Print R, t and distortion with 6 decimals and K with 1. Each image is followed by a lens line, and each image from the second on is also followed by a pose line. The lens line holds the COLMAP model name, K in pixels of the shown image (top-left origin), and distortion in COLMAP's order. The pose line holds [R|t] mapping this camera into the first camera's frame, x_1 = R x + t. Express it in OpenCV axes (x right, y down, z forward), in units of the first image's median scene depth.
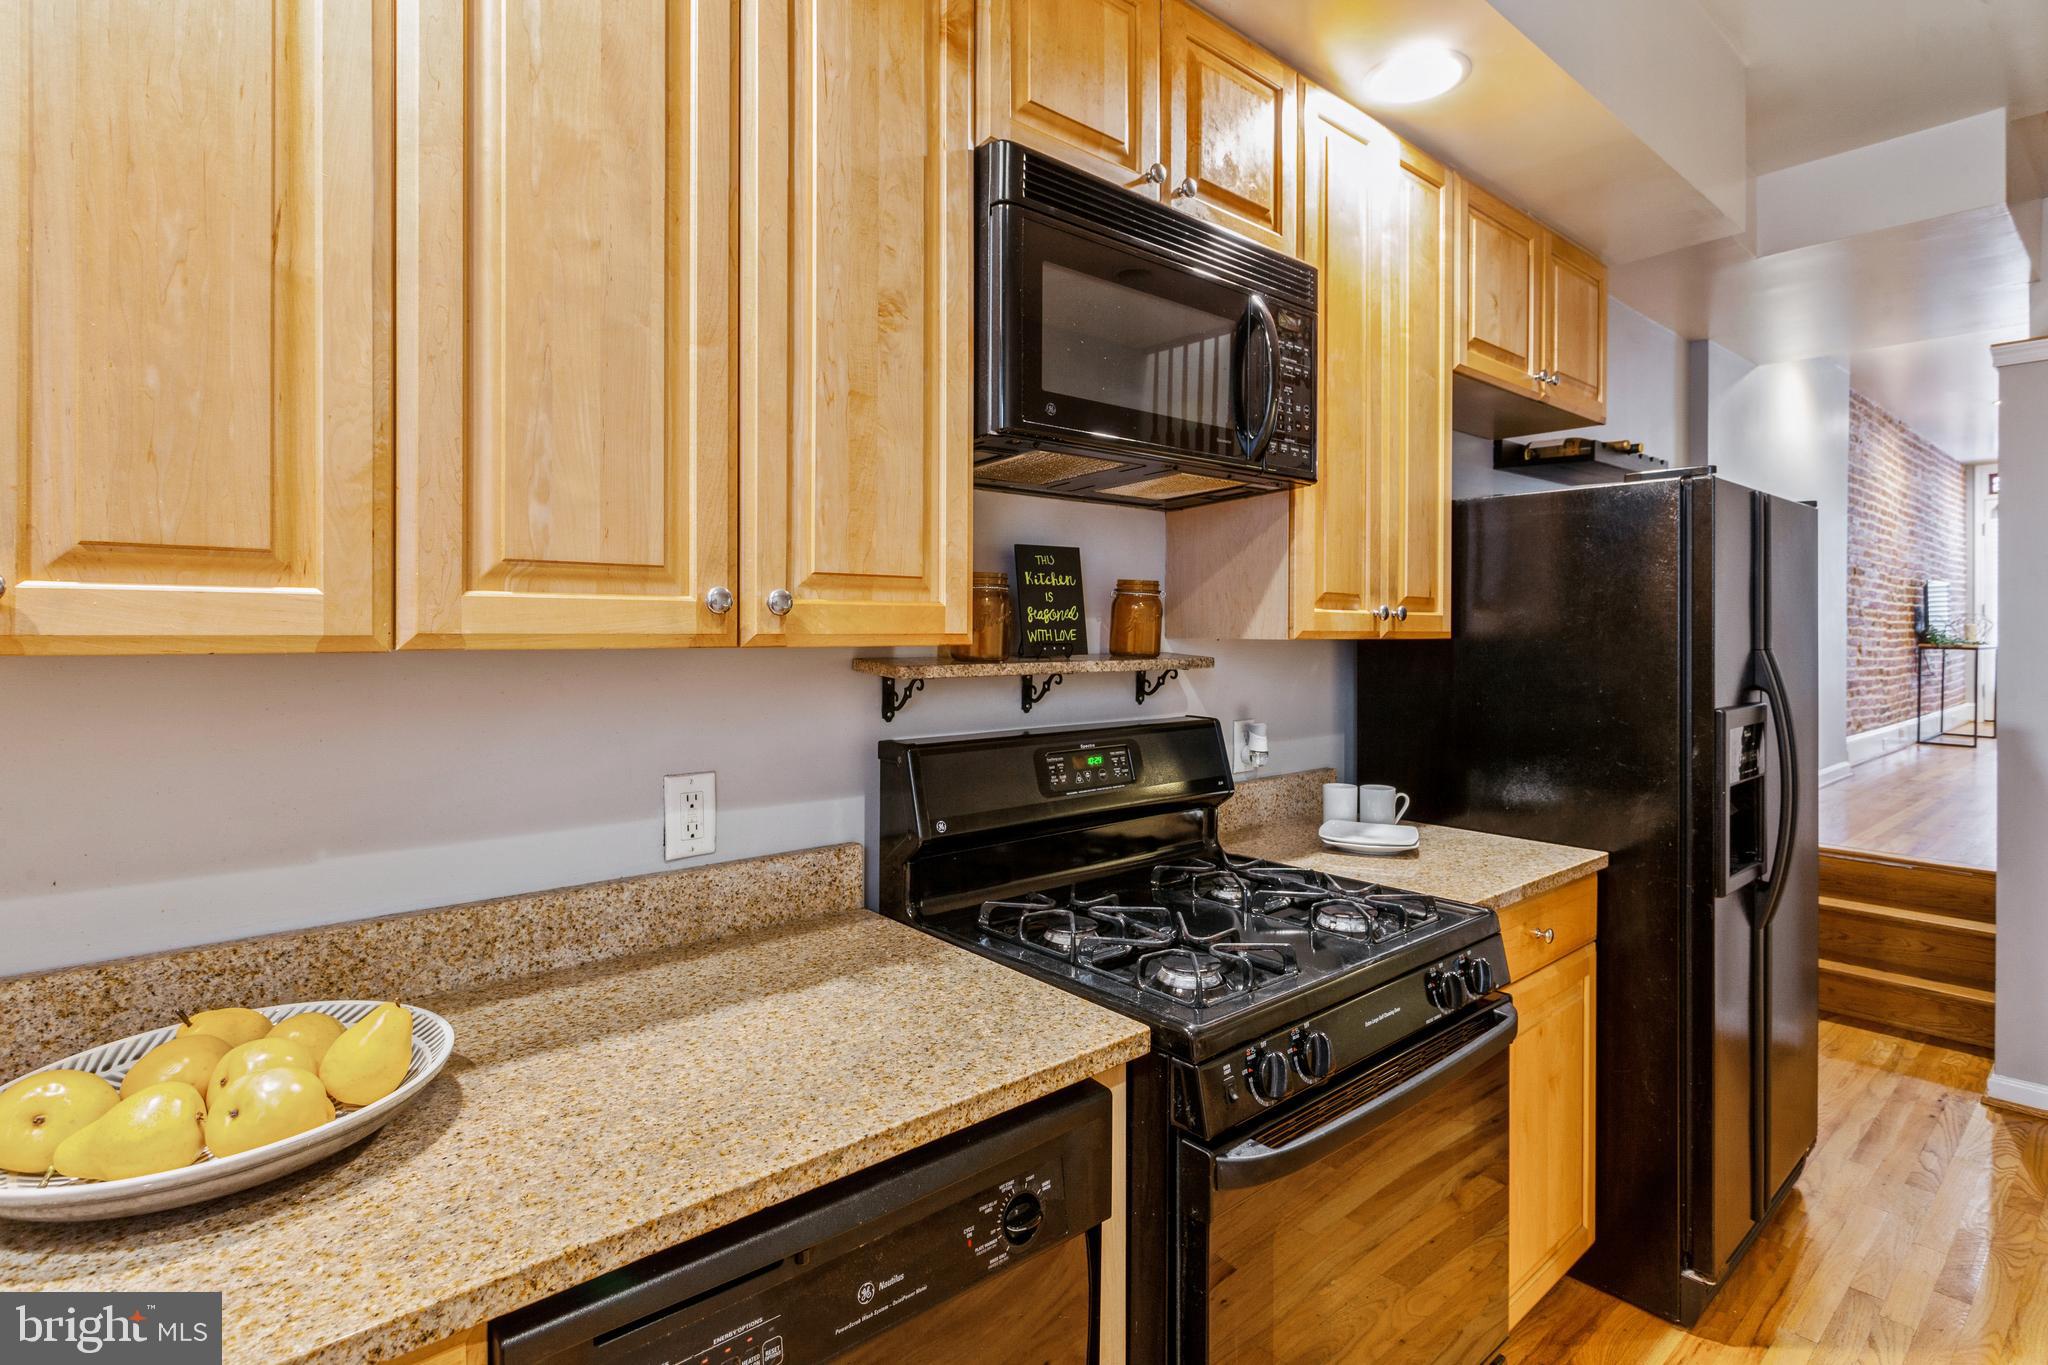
lens RADIAL K [[997.3, 0, 1013.3], [0, 997.3, 629.0], [0, 0, 1]] dist [-0.000333, 0.000059]
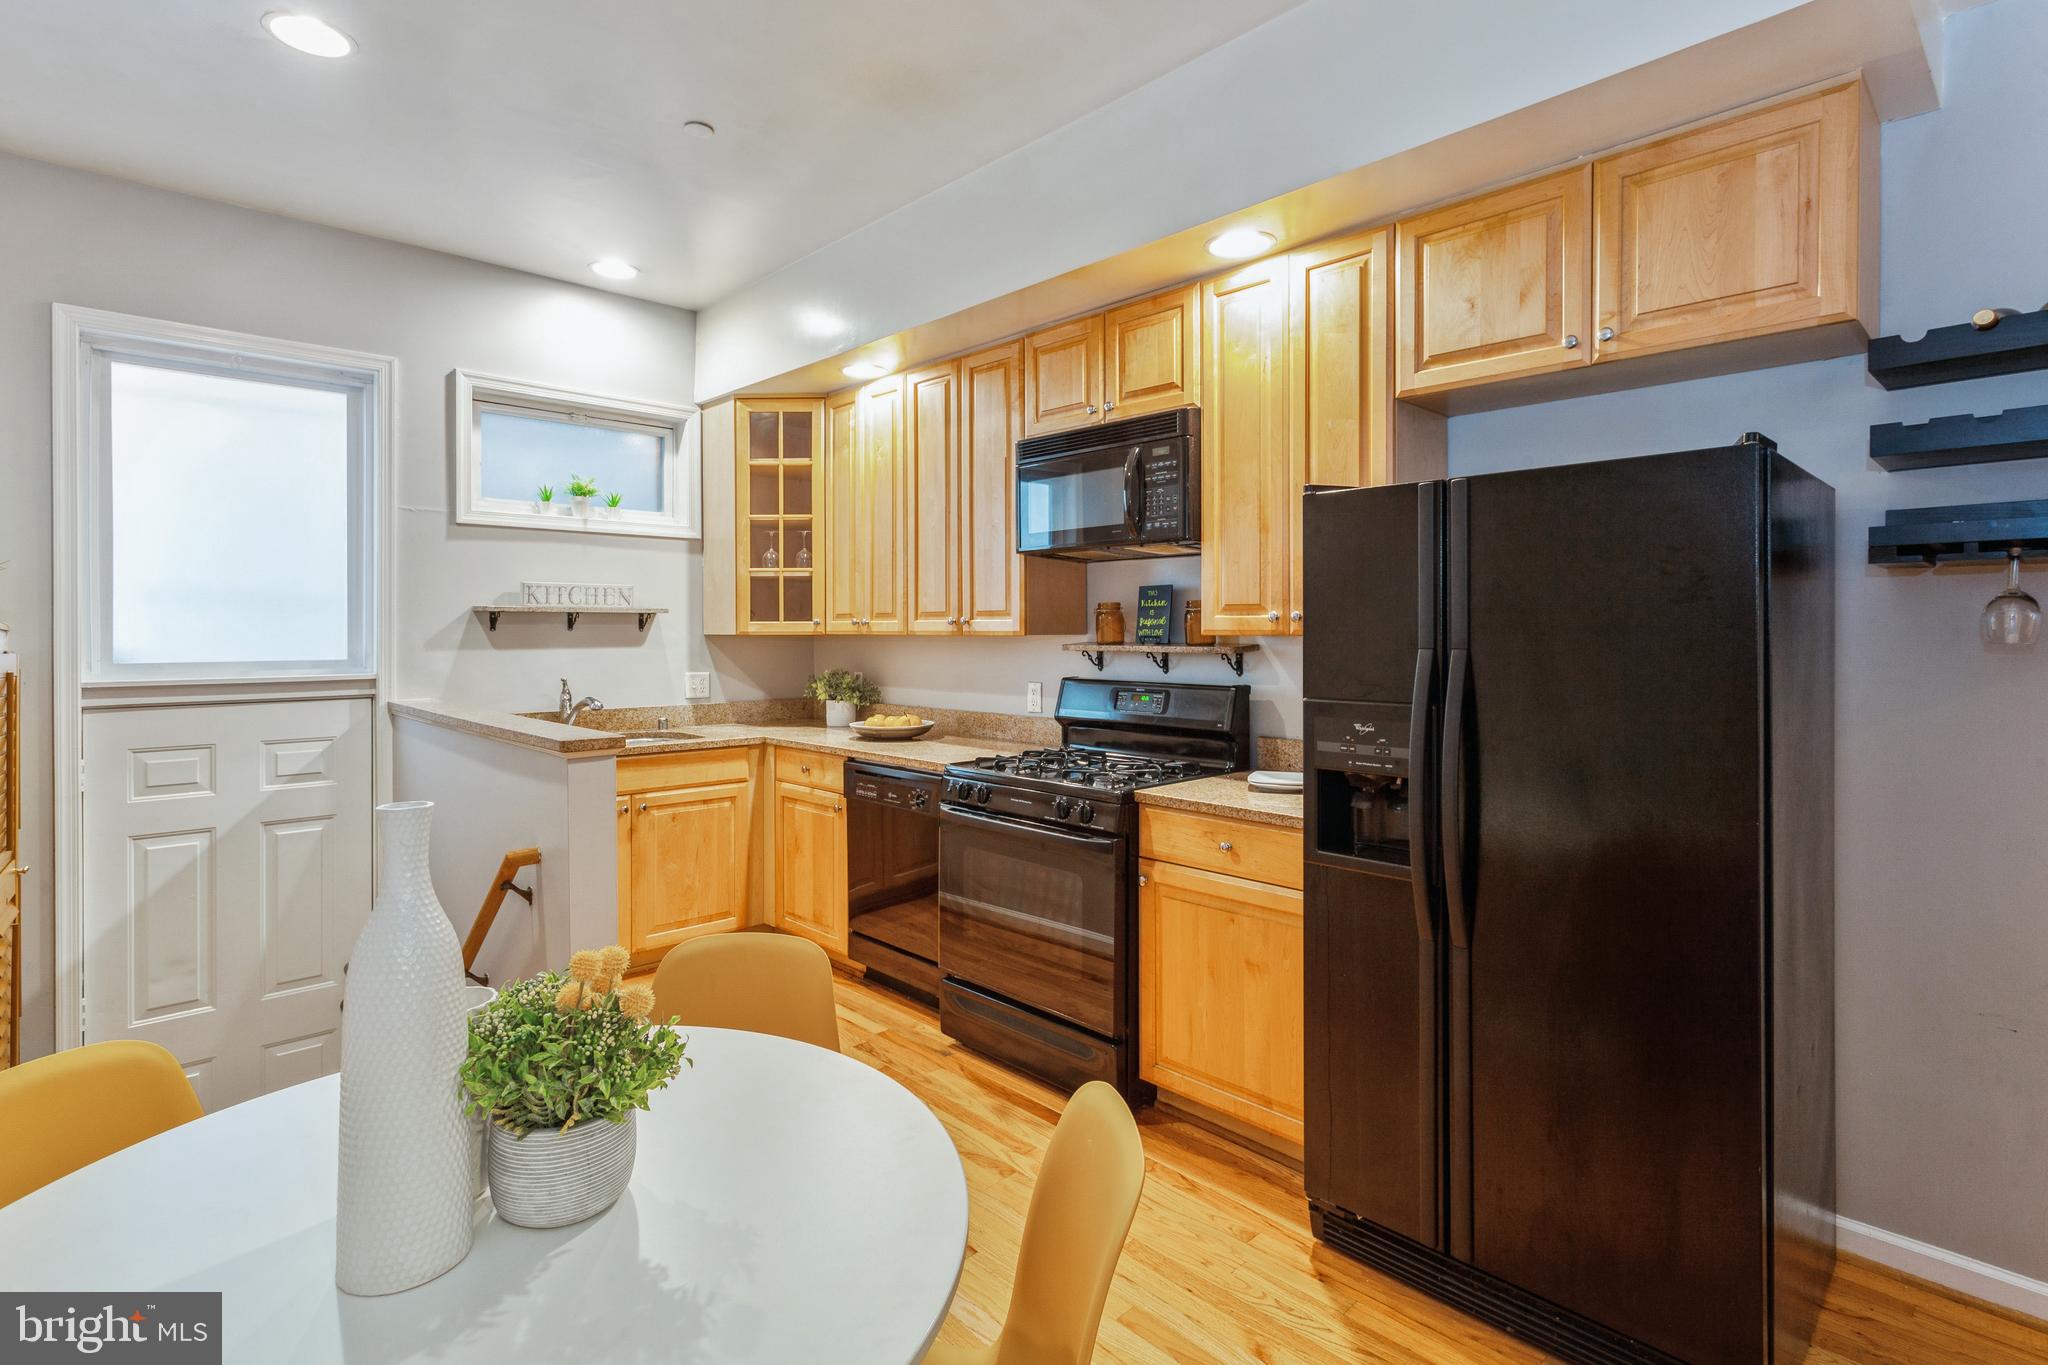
lens RADIAL K [[996.1, 0, 1026.9], [0, 996.1, 626.2], [0, 0, 1]] dist [-0.001479, -0.000171]
pose [[0.066680, -0.007197, -0.997748, 1.736247], [-0.000620, 0.999973, -0.007255, 0.007512], [0.997774, 0.001102, 0.066674, 0.572688]]
